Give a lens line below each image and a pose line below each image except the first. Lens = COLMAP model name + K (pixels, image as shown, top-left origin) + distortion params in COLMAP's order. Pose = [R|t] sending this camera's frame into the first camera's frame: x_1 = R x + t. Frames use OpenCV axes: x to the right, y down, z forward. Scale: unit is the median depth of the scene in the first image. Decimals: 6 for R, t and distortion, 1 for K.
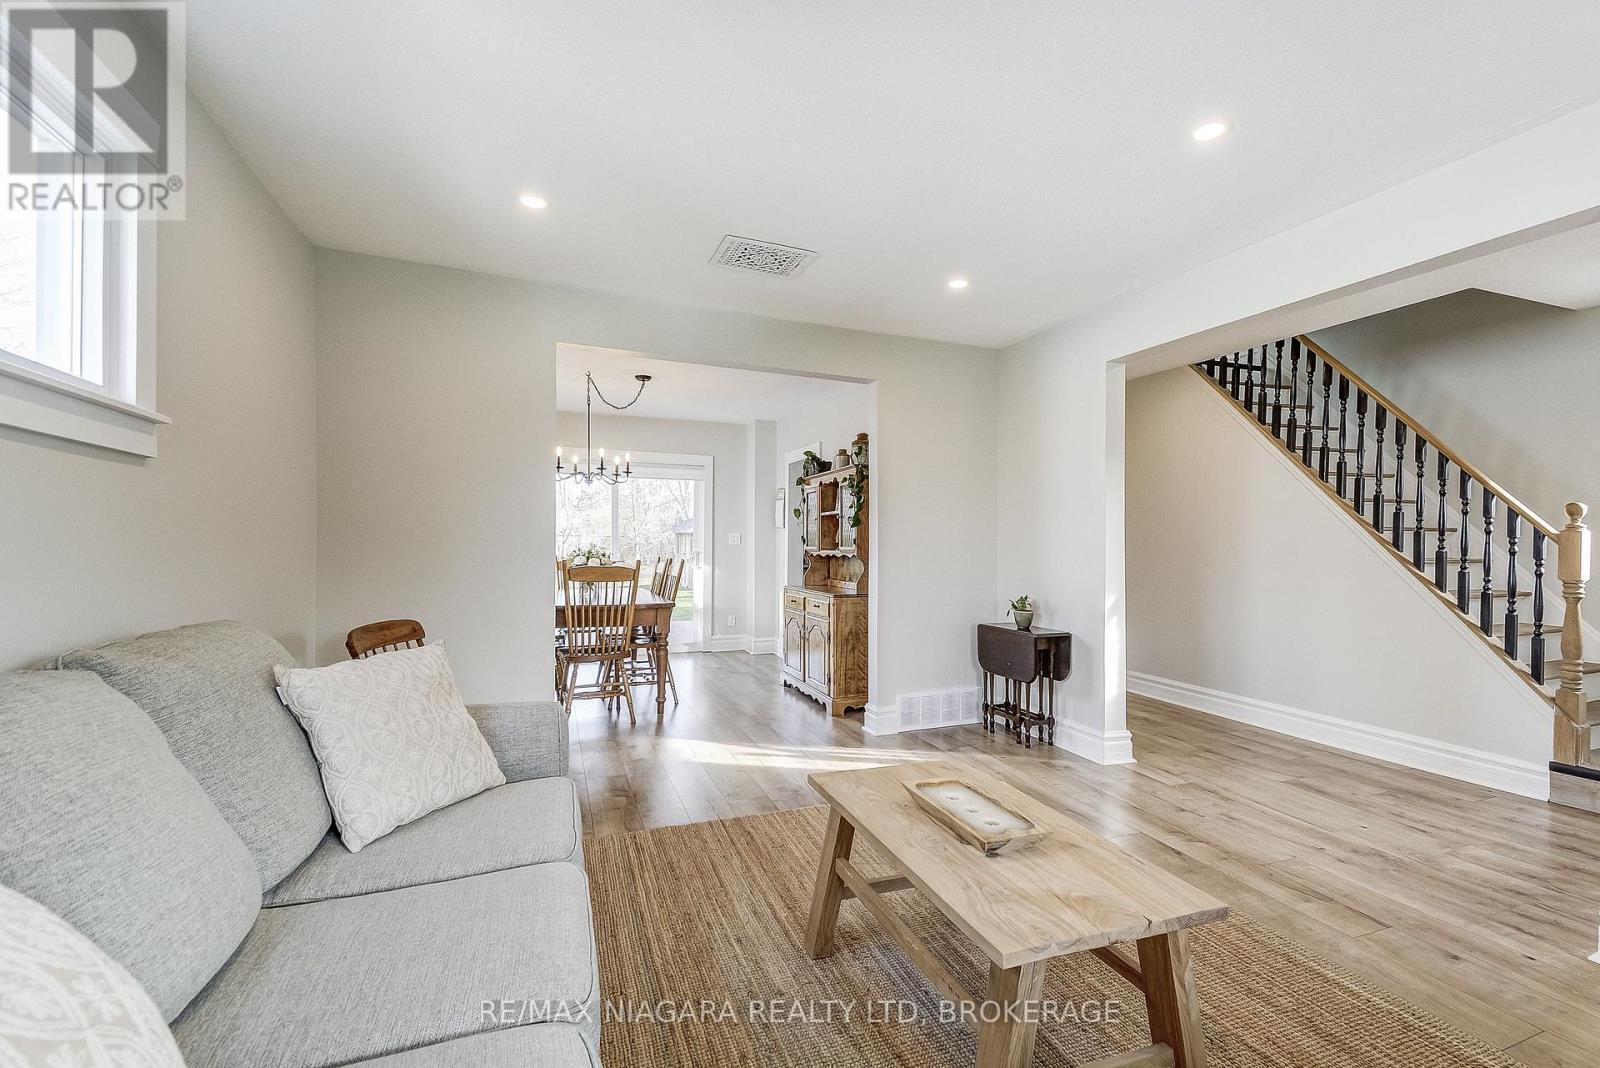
lens RADIAL K [[709.6, 0, 851.6], [0, 709.6, 541.4], [0, 0, 1]] dist [0.031785, -0.007985]
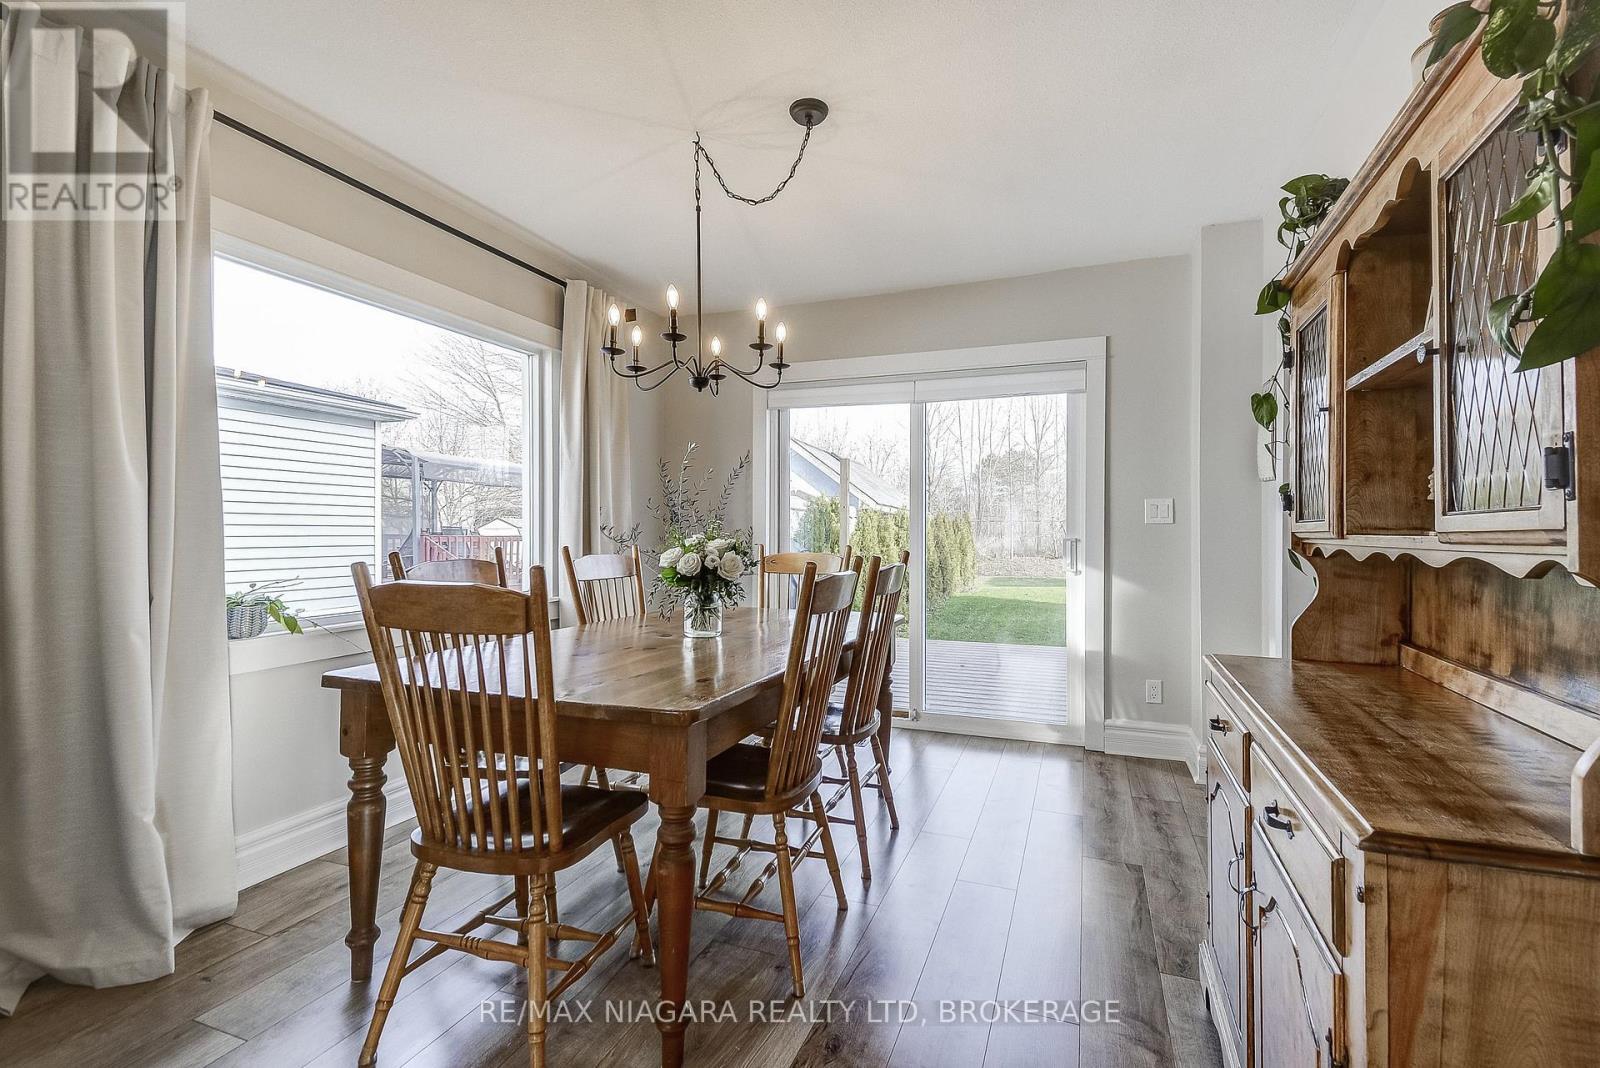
lens RADIAL K [[709.6, 0, 806.2], [0, 709.6, 530.4], [0, 0, 1]] dist [0.031785, -0.007985]
pose [[0.703153, 0.002981, -0.711033, 0.001723], [-0.002934, 0.999995, 0.001291, 0.011062], [0.711033, 0.001178, 0.703158, 0.691701]]
